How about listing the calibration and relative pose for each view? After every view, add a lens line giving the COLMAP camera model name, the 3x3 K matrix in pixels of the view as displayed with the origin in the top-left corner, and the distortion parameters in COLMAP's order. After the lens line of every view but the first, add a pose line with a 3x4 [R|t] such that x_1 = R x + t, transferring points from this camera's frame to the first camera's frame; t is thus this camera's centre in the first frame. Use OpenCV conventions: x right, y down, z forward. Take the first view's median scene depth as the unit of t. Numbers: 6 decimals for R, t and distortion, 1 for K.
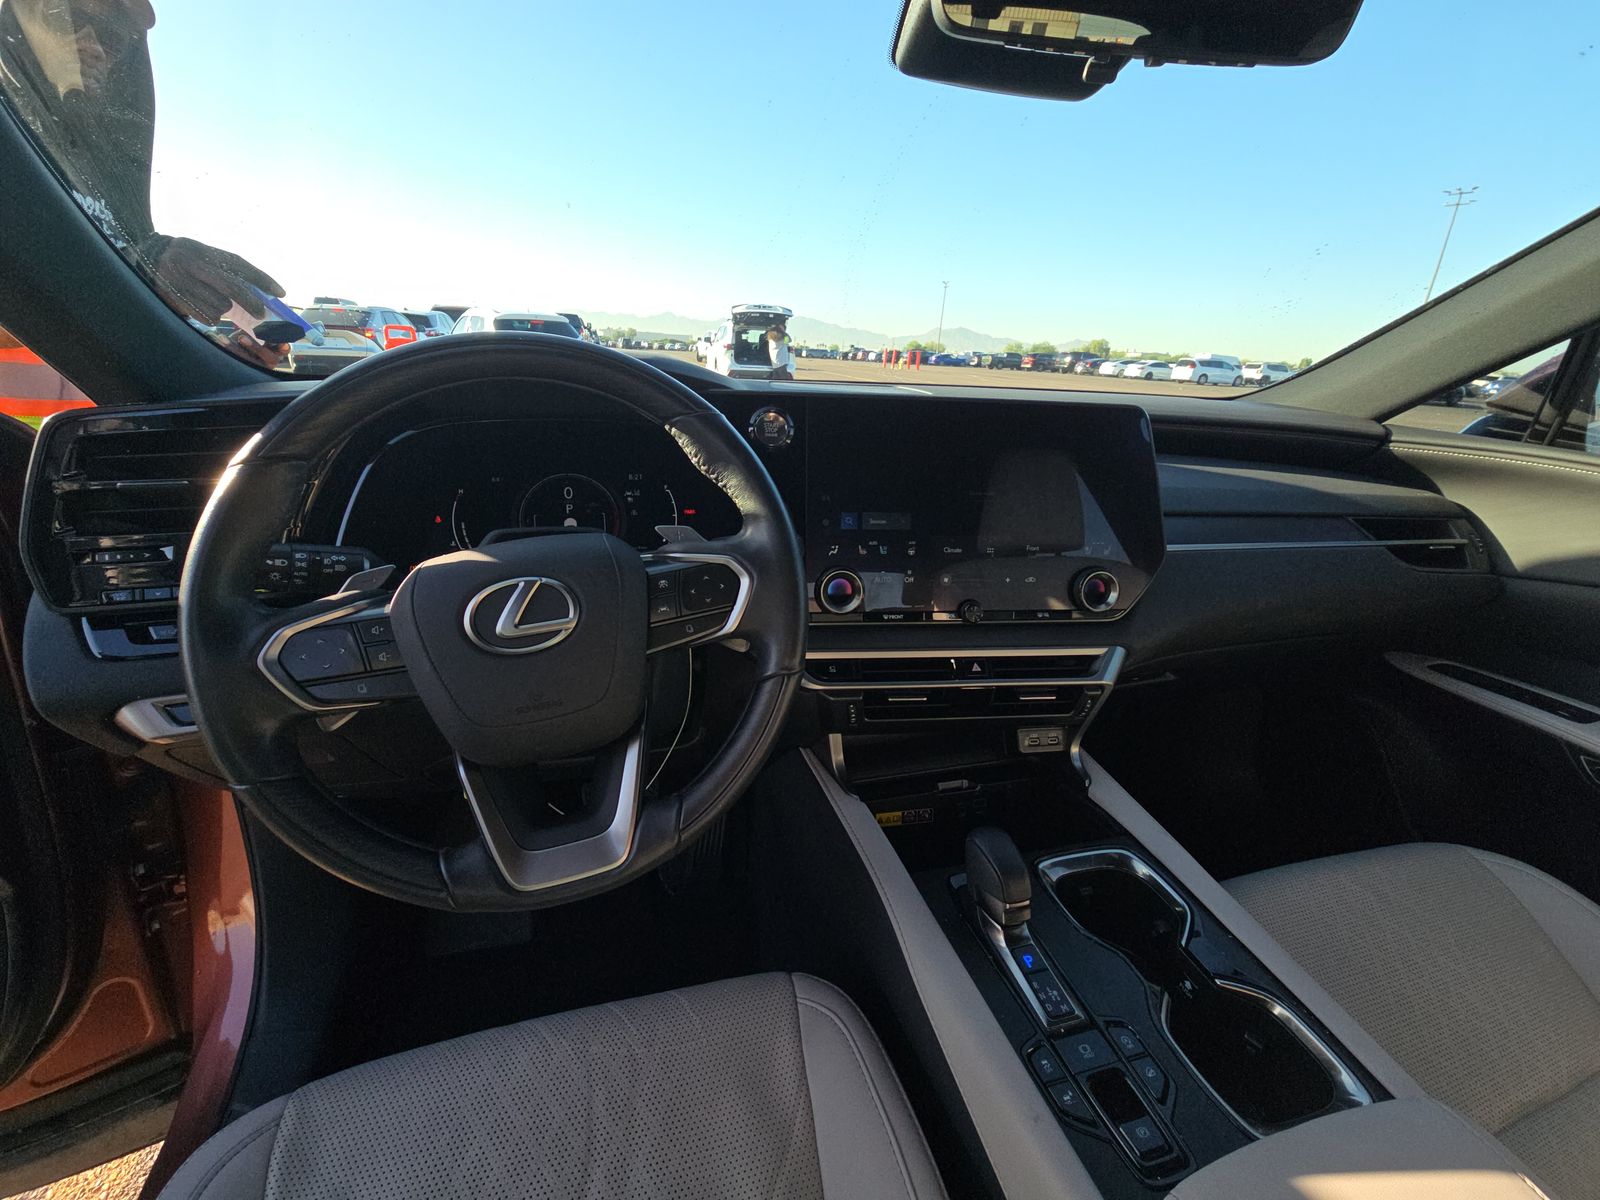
lens RADIAL K [[655.3, 0, 800.0], [0, 655.3, 600.0], [0, 0, 1]] dist [0.001617, -0.003877]
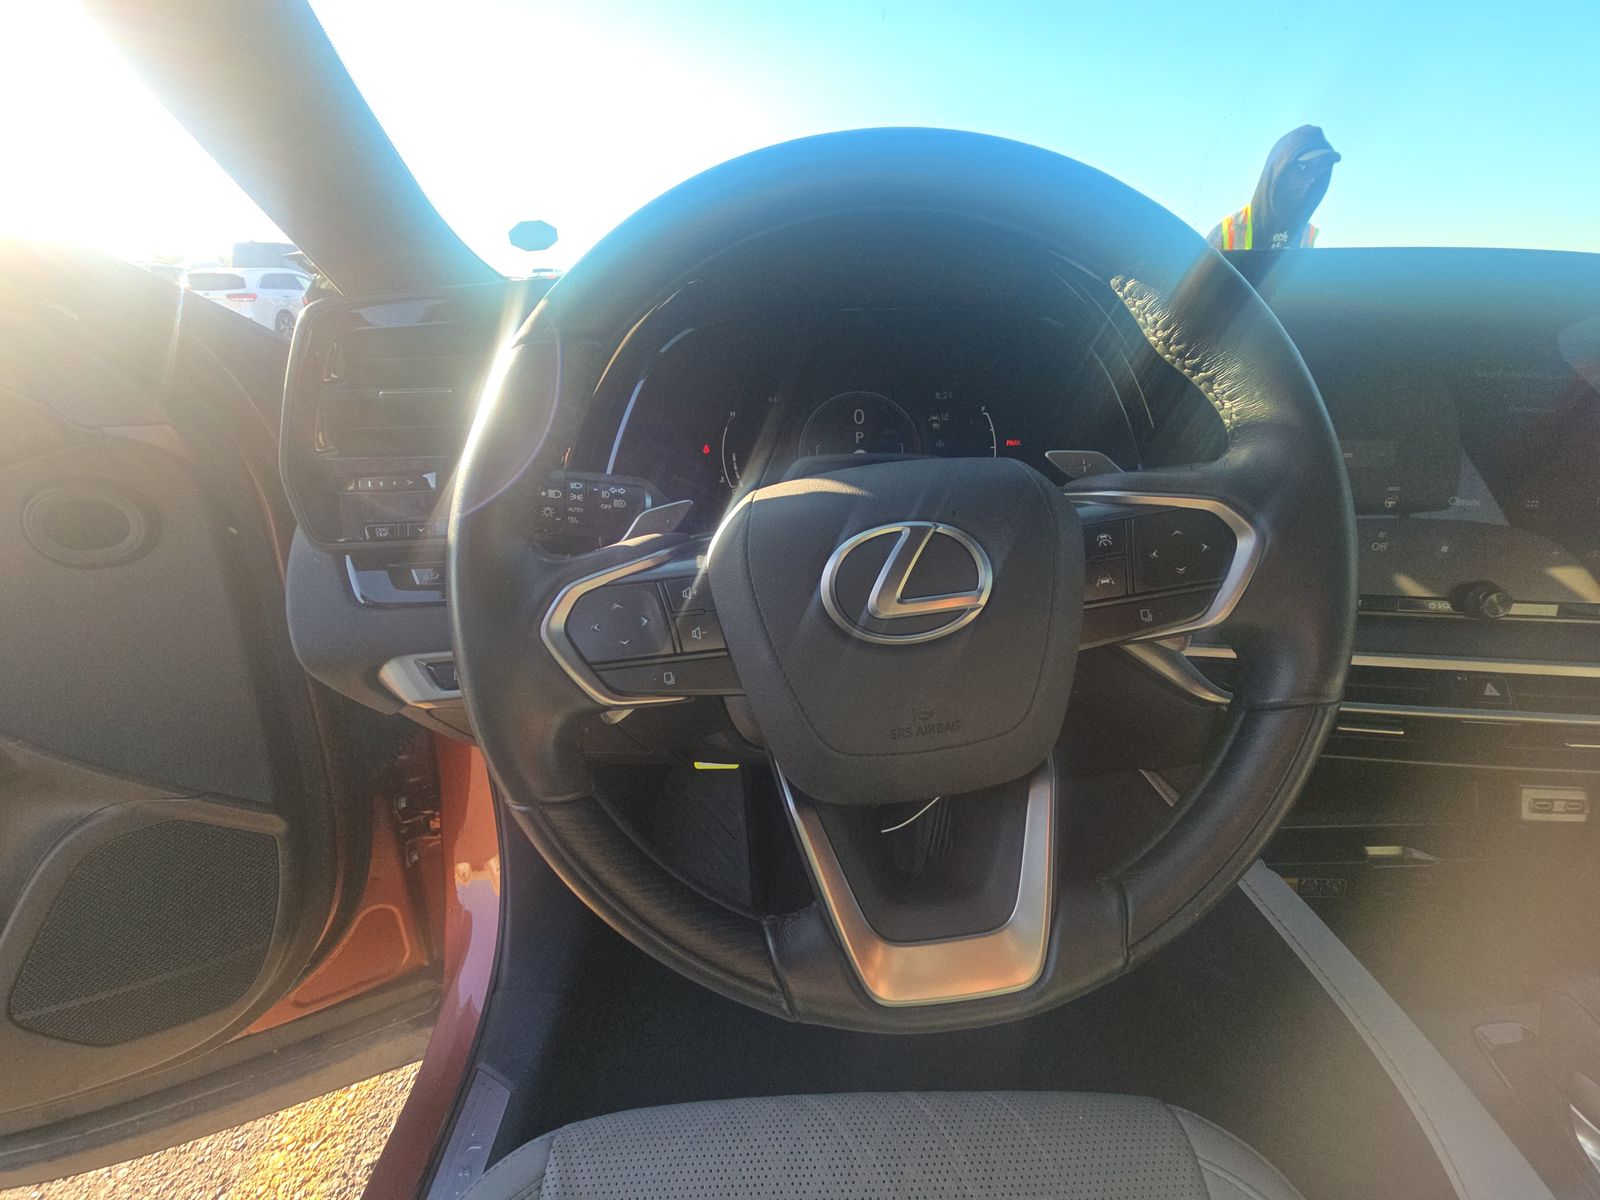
lens RADIAL K [[666.6, 0, 800.0], [0, 666.6, 600.0], [0, 0, 1]] dist [-0.001526, 0.000122]
pose [[0.966937, 0.058289, -0.248265, -0.308399], [-0.042101, 0.996656, 0.070025, -0.000484], [0.251517, -0.057257, 0.966158, 0.306529]]
